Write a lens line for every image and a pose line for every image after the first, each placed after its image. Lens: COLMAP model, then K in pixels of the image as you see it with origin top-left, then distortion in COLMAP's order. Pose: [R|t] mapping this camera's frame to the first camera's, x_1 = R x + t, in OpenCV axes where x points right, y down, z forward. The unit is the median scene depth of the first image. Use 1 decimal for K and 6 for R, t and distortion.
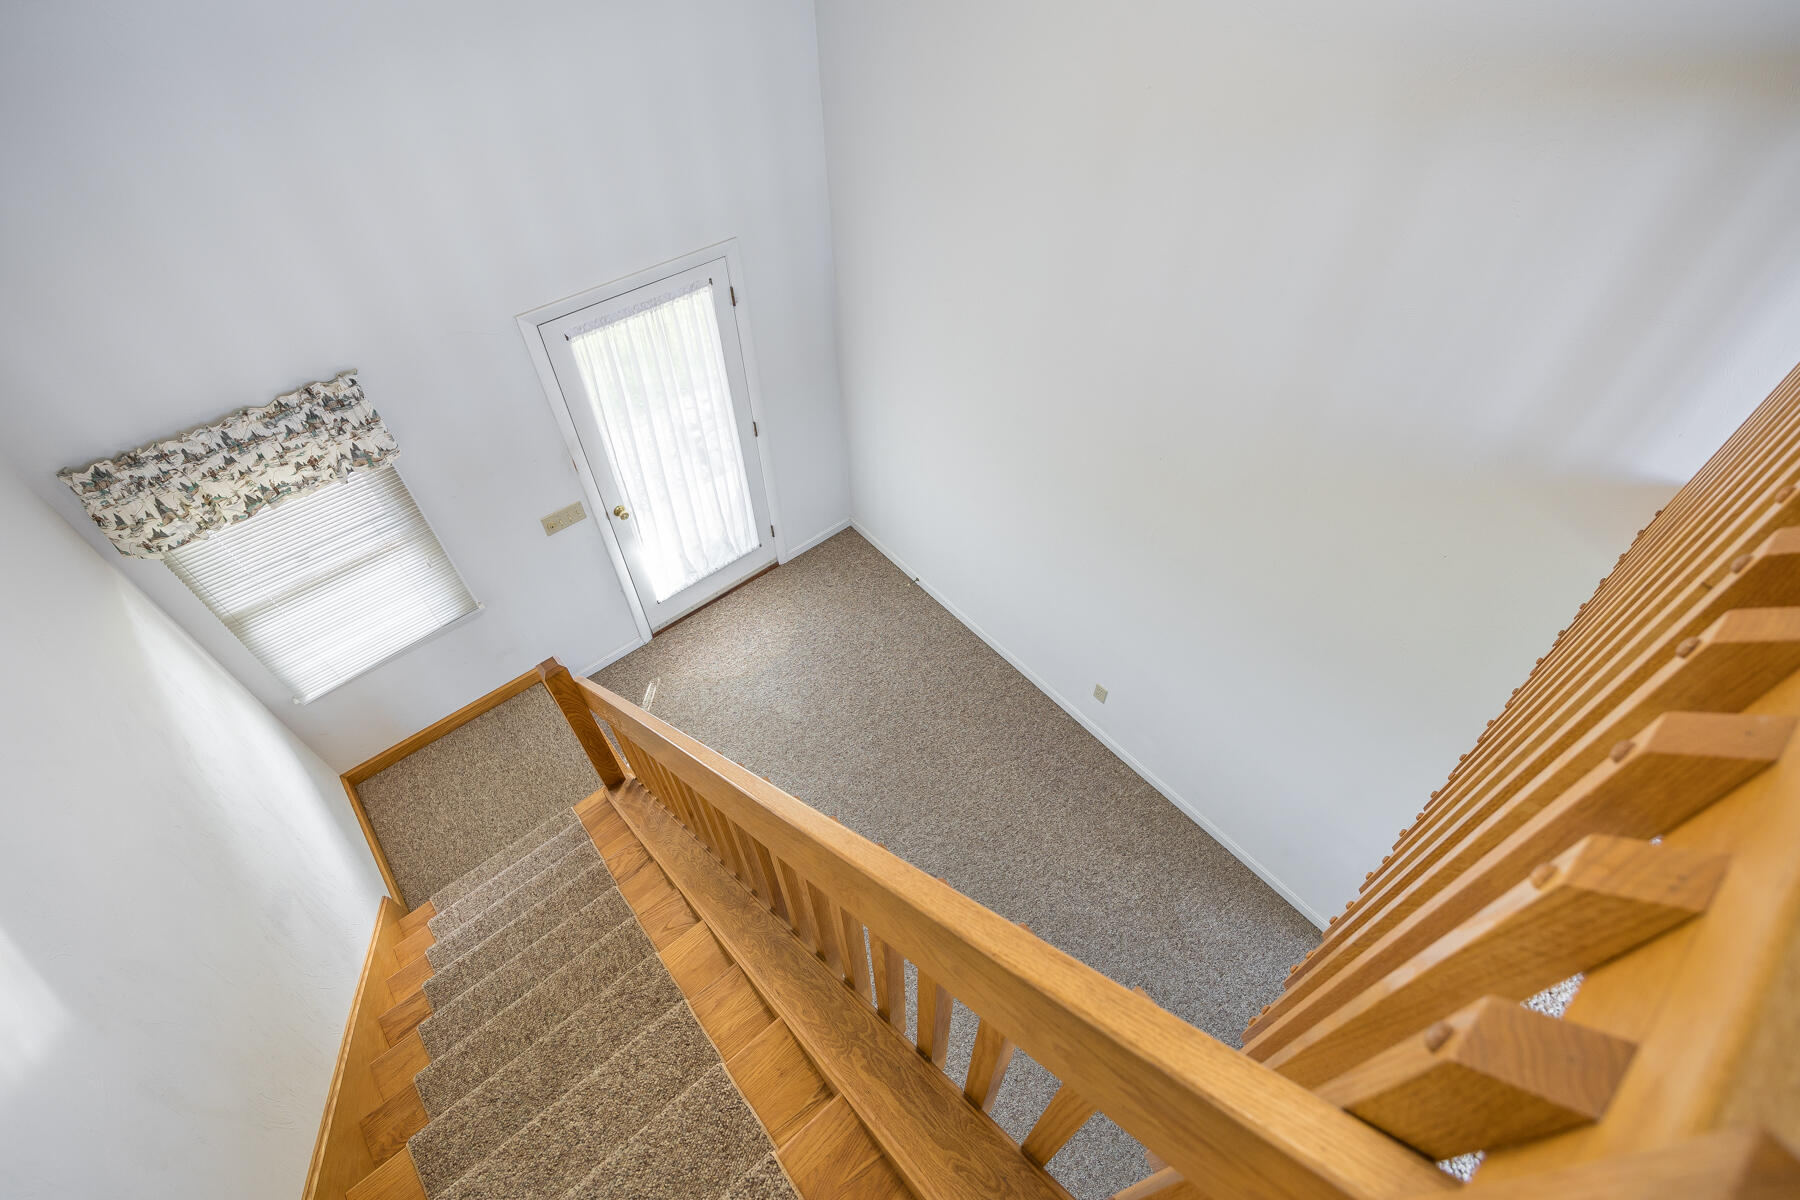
lens RADIAL K [[868.3, 0, 900.0], [0, 868.3, 600.0], [0, 0, 1]] dist [0.010068, 0.000643]
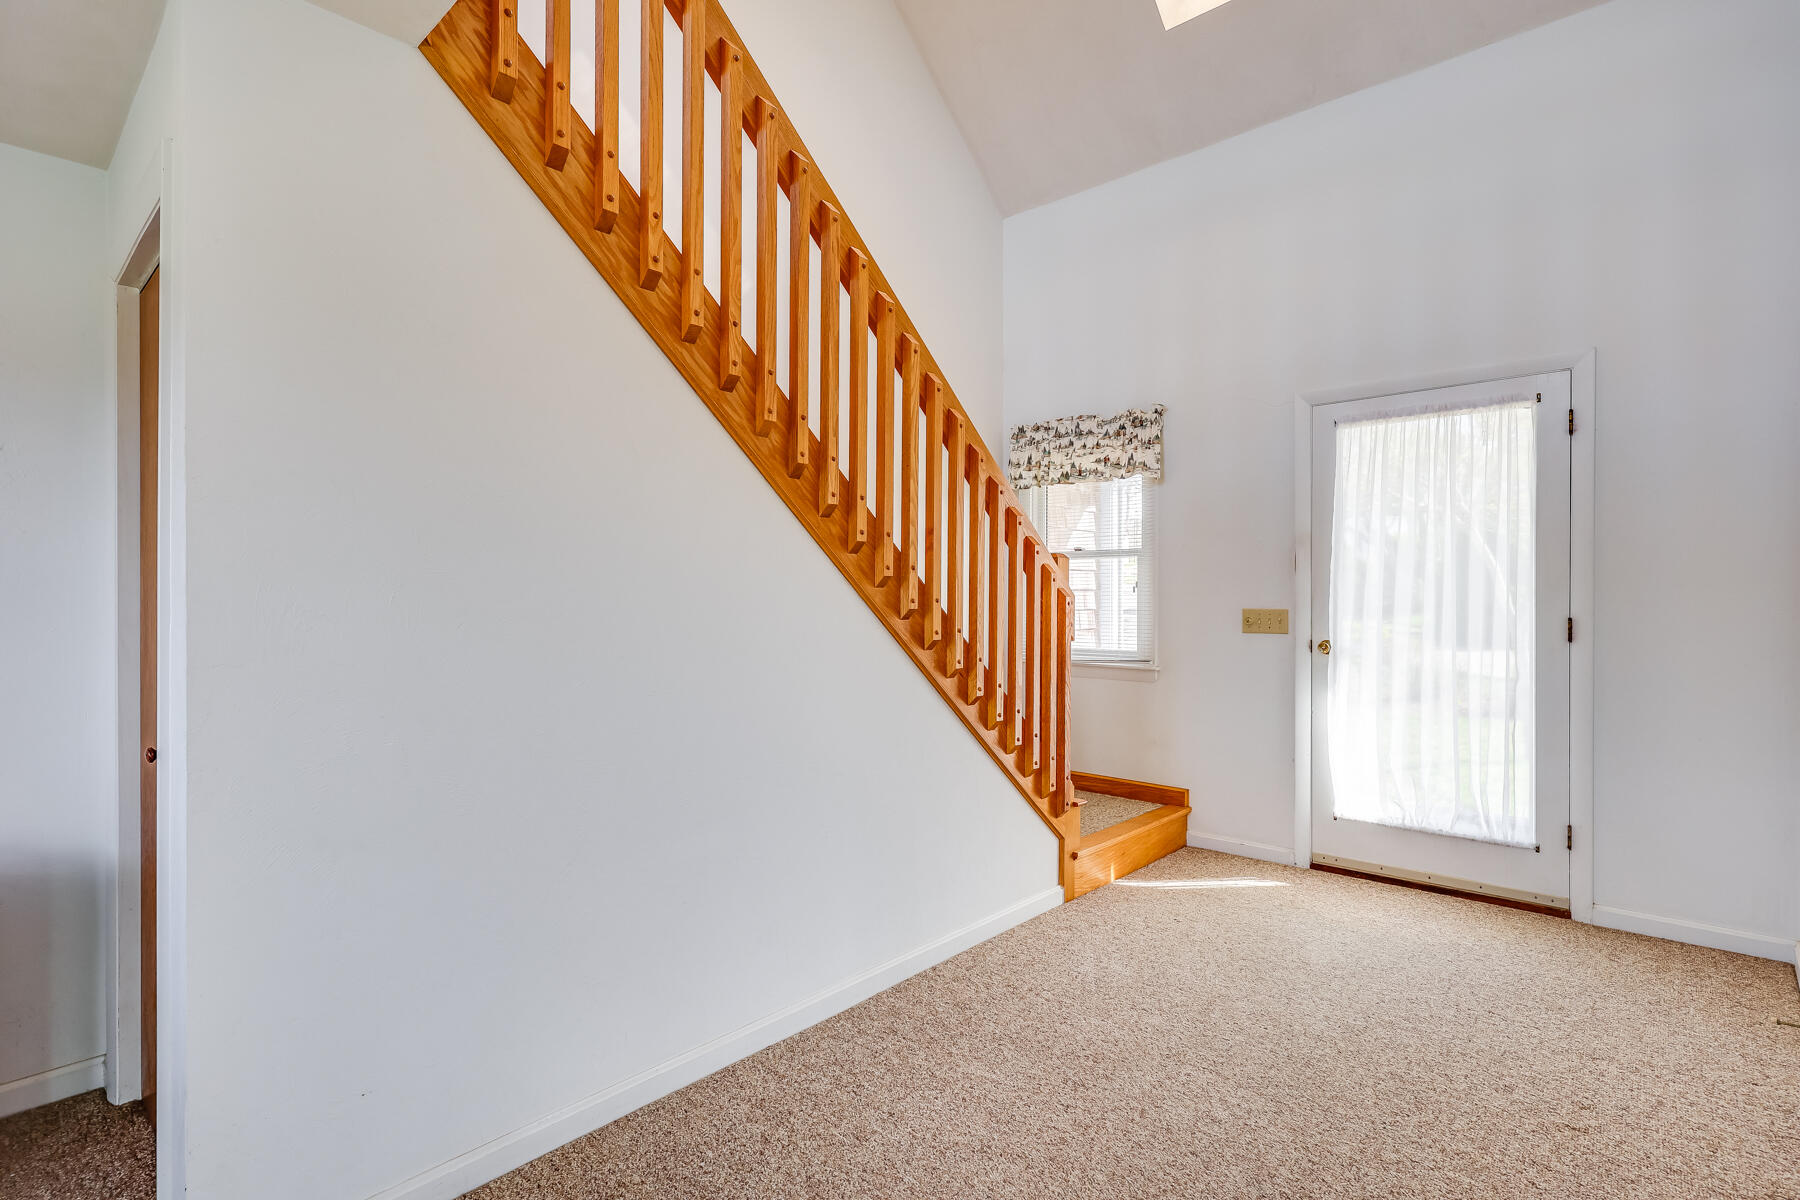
lens RADIAL K [[868.3, 0, 900.0], [0, 868.3, 600.0], [0, 0, 1]] dist [0.010068, 0.000643]
pose [[0.118725, 0.001200, -0.992926, 0.653610], [-0.752959, 0.651988, -0.089244, 0.354329], [0.647269, 0.758228, 0.078311, 0.845382]]
